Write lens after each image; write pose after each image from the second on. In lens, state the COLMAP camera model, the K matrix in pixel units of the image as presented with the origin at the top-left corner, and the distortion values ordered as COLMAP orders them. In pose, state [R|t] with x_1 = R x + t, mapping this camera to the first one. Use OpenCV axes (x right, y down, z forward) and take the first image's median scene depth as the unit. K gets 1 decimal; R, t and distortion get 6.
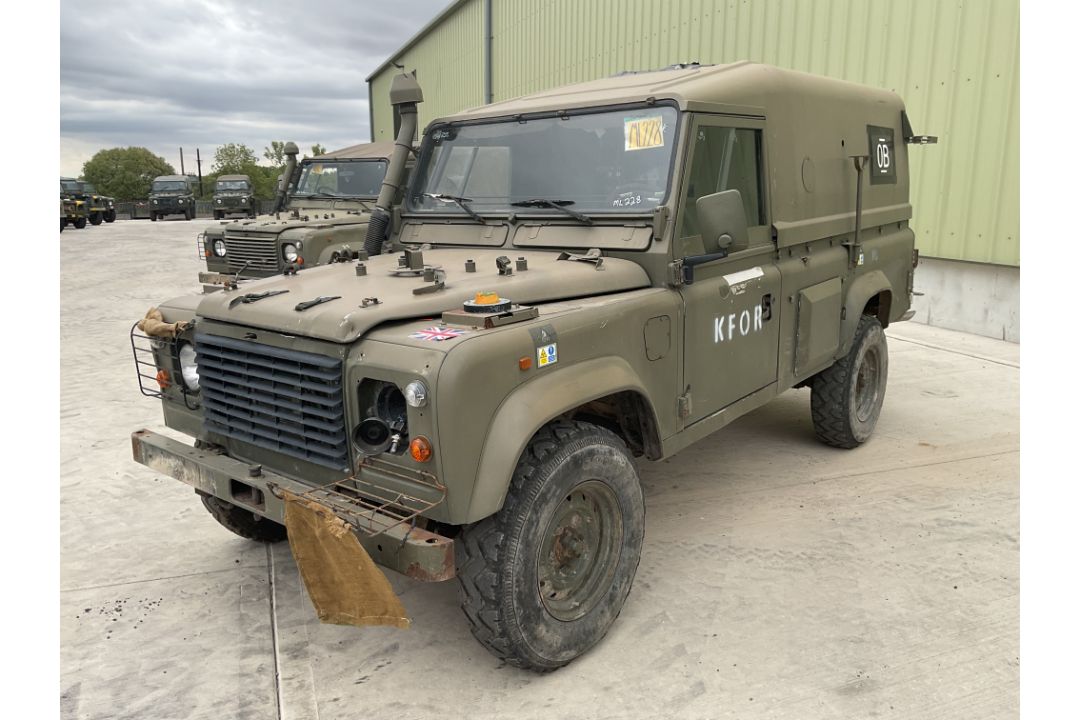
lens RADIAL K [[795.8, 0, 538.9], [0, 795.8, 359.4], [0, 0, 1]] dist [0.079825, -0.131143]
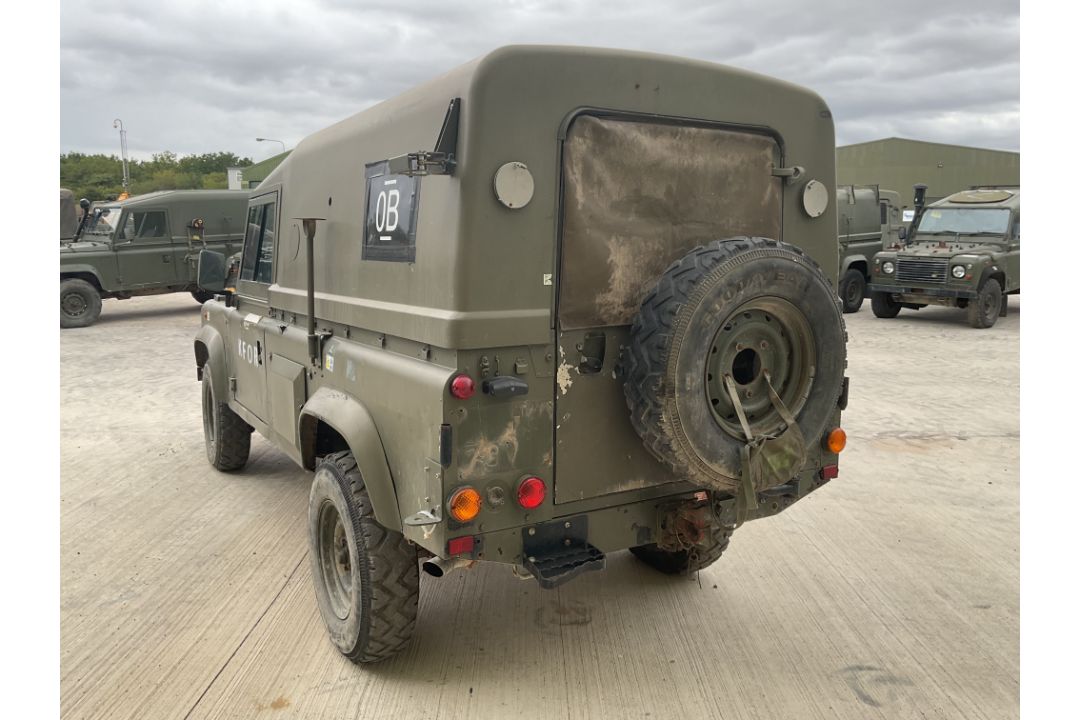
lens RADIAL K [[795.8, 0, 529.5], [0, 795.8, 357.5], [0, 0, 1]] dist [0.079825, -0.131143]
pose [[-0.350342, 0.152121, -0.924186, 1.431056], [-0.195267, 0.953178, 0.230916, -0.471251], [0.916041, 0.261363, -0.304234, 1.999617]]
